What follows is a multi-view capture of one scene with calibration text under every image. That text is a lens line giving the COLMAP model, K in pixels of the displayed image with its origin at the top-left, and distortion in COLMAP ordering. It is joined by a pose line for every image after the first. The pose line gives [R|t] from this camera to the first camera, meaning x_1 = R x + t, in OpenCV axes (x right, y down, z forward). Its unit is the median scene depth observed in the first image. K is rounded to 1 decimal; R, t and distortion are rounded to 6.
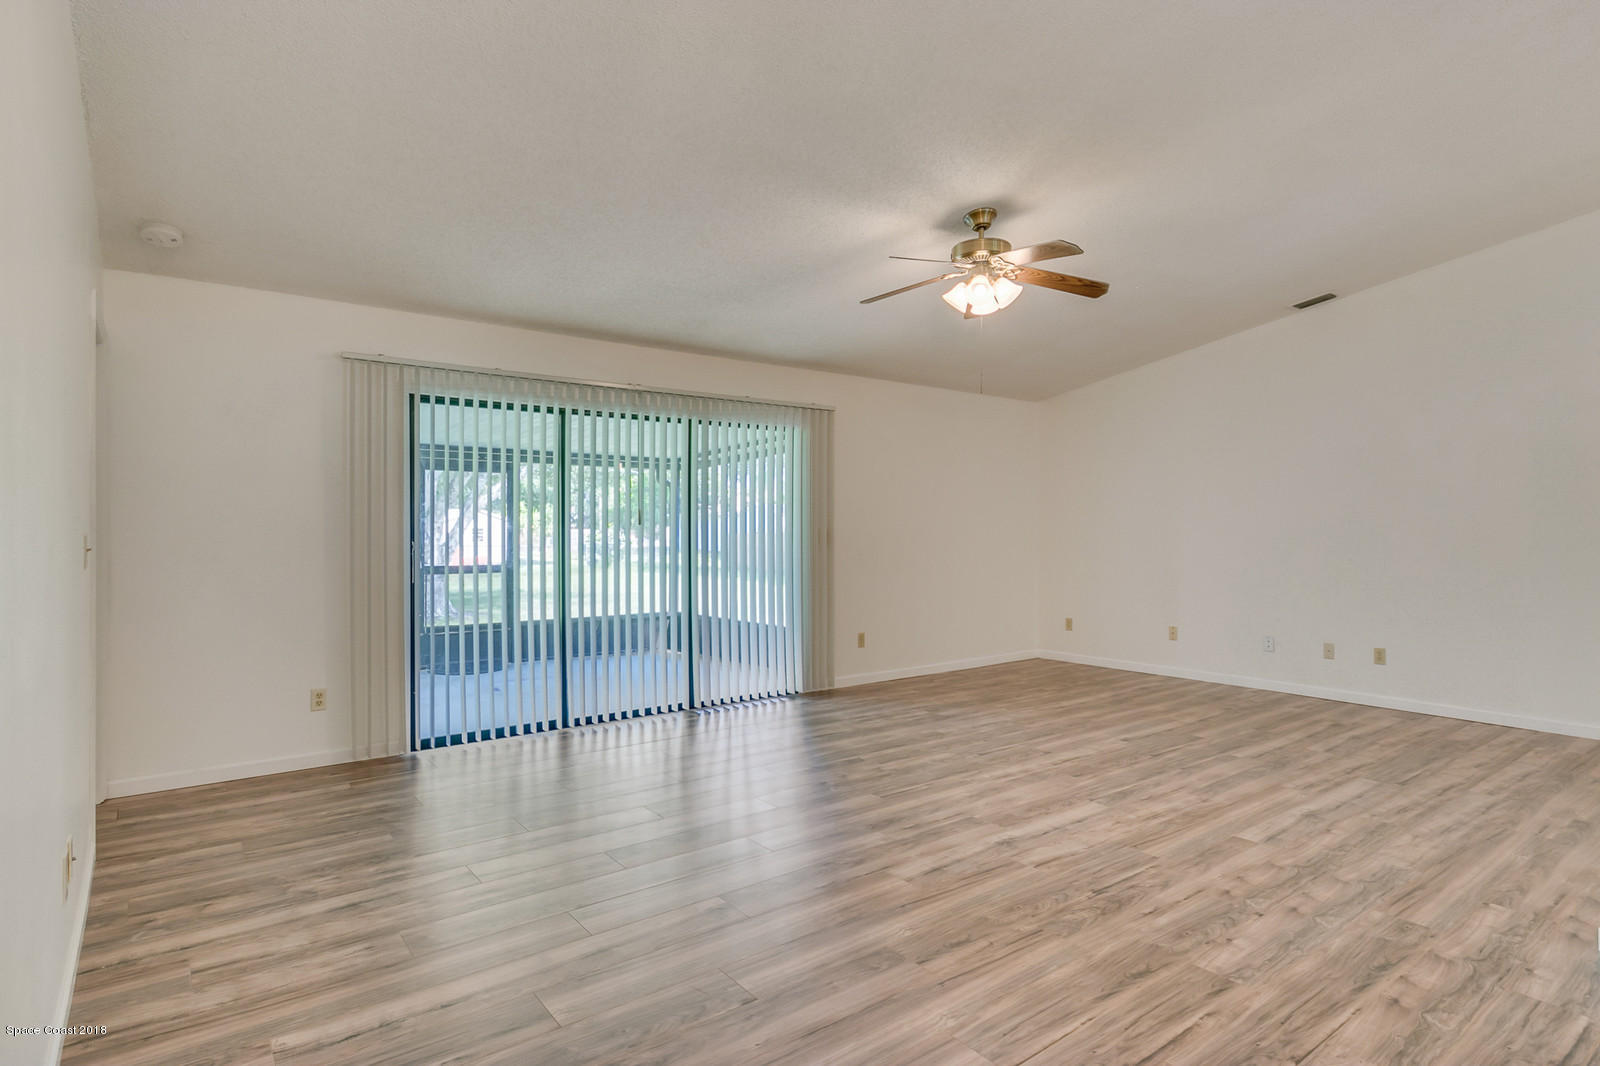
lens RADIAL K [[831.5, 0, 782.7], [0, 831.5, 532.4], [0, 0, 1]] dist [0.003961, -0.000397]
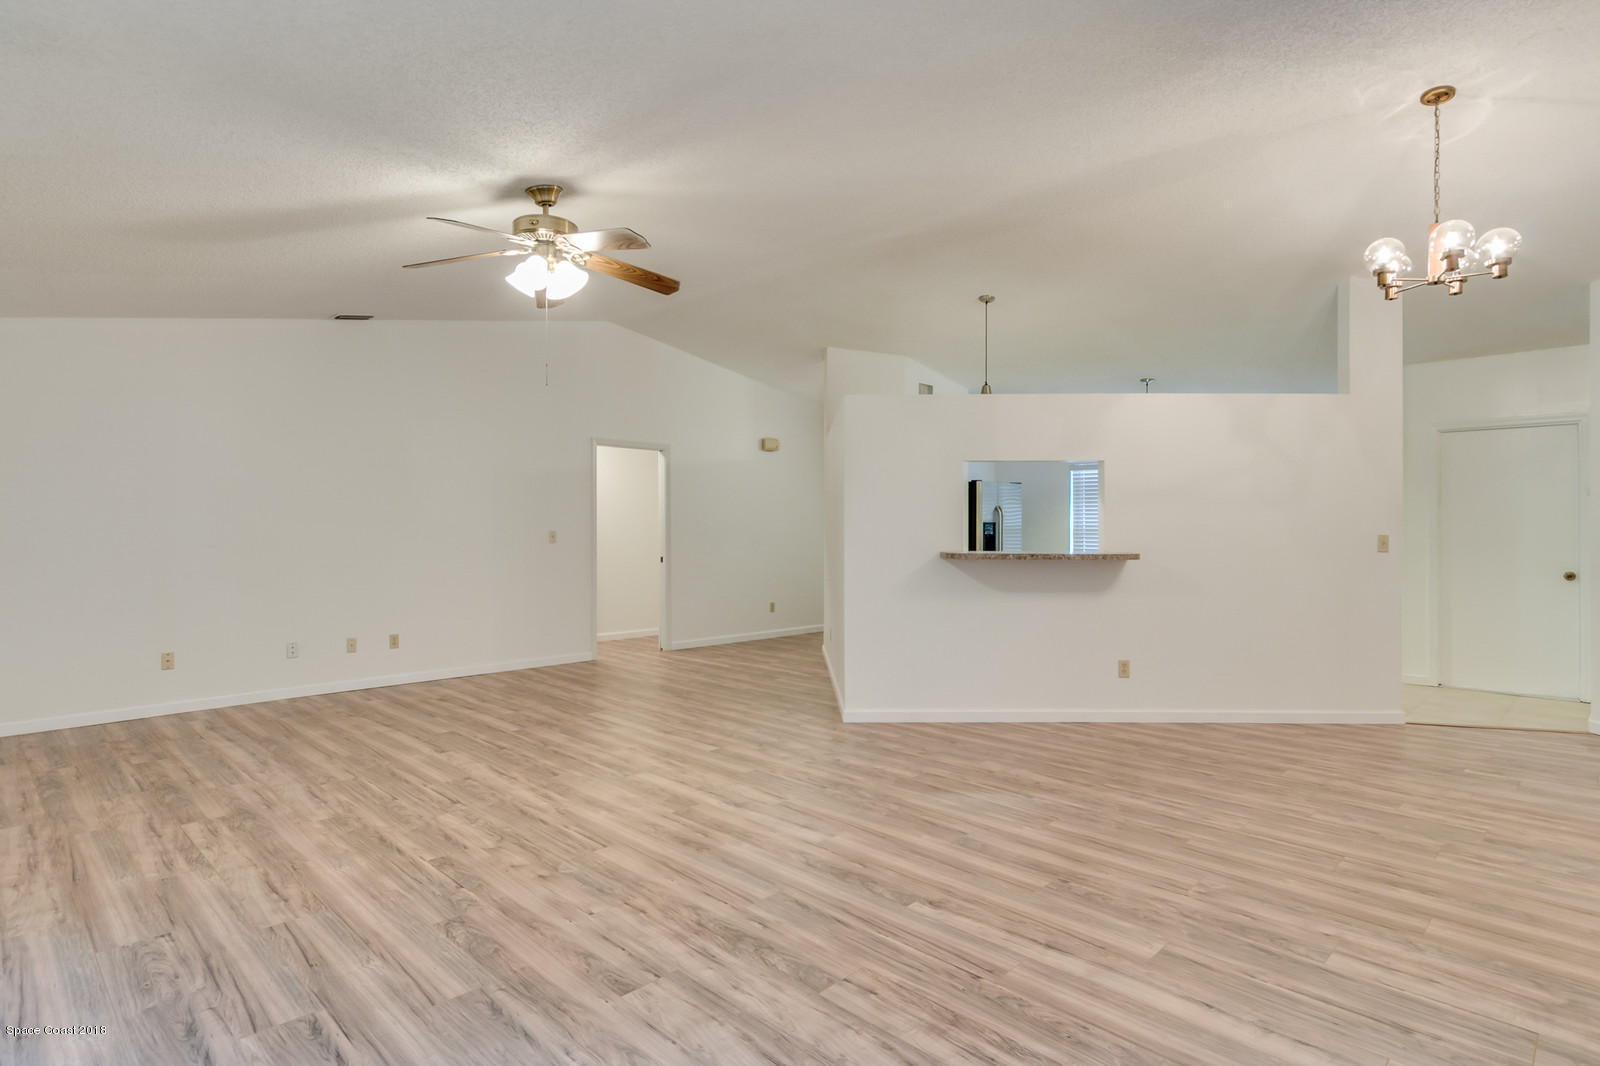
lens RADIAL K [[819.4, 0, 800.0], [0, 819.4, 557.7], [0, 0, 1]] dist [0.002432, 0.000573]
pose [[-0.141611, -0.037242, 0.989222, -0.699384], [0.005108, 0.999251, 0.038351, -0.011061], [-0.989909, 0.010484, -0.141315, 0.872592]]
